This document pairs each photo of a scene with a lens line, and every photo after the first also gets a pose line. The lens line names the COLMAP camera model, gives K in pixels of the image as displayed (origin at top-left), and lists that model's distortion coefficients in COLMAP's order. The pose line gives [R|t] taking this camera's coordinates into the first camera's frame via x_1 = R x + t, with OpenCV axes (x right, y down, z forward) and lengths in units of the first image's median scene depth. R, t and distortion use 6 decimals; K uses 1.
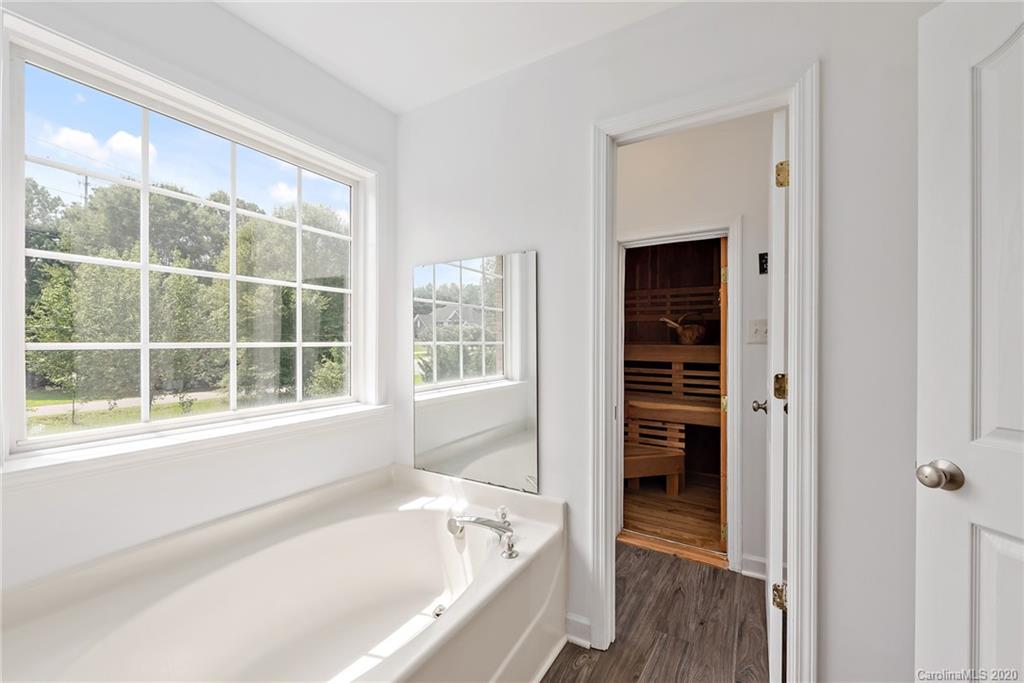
lens RADIAL K [[404.3, 0, 517.0], [0, 404.3, 342.4], [0, 0, 1]] dist [-0.001308, -0.000400]
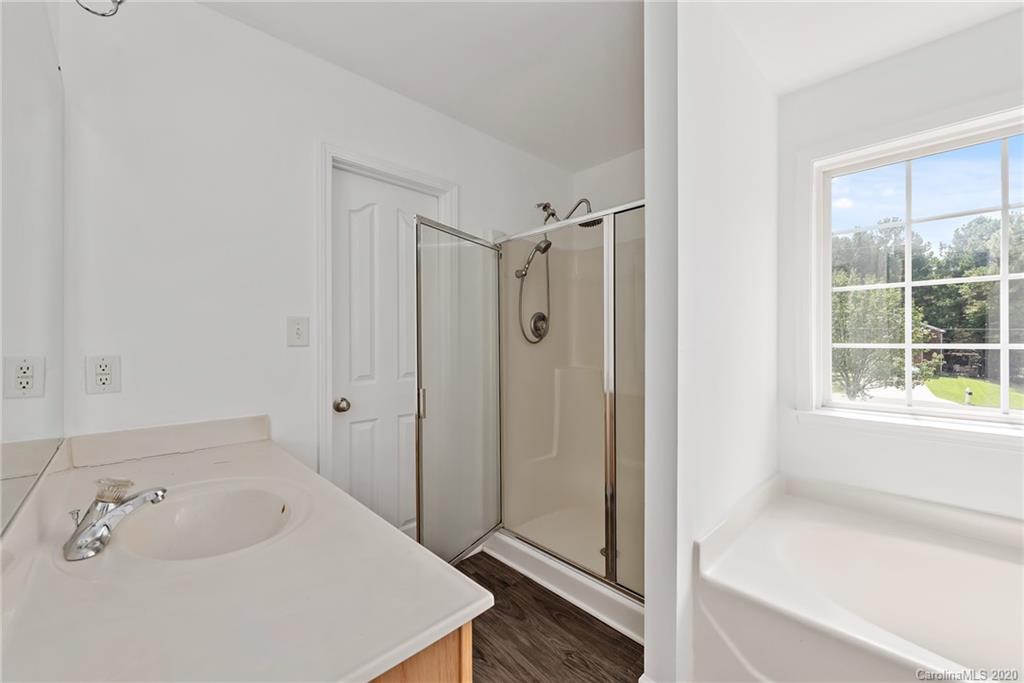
lens RADIAL K [[404.3, 0, 517.0], [0, 404.3, 342.4], [0, 0, 1]] dist [-0.001308, -0.000400]
pose [[-0.256075, -0.003583, -0.966650, 0.575128], [-0.000808, 0.999994, -0.003492, 0.003499], [0.966657, -0.000113, -0.256076, 0.638552]]
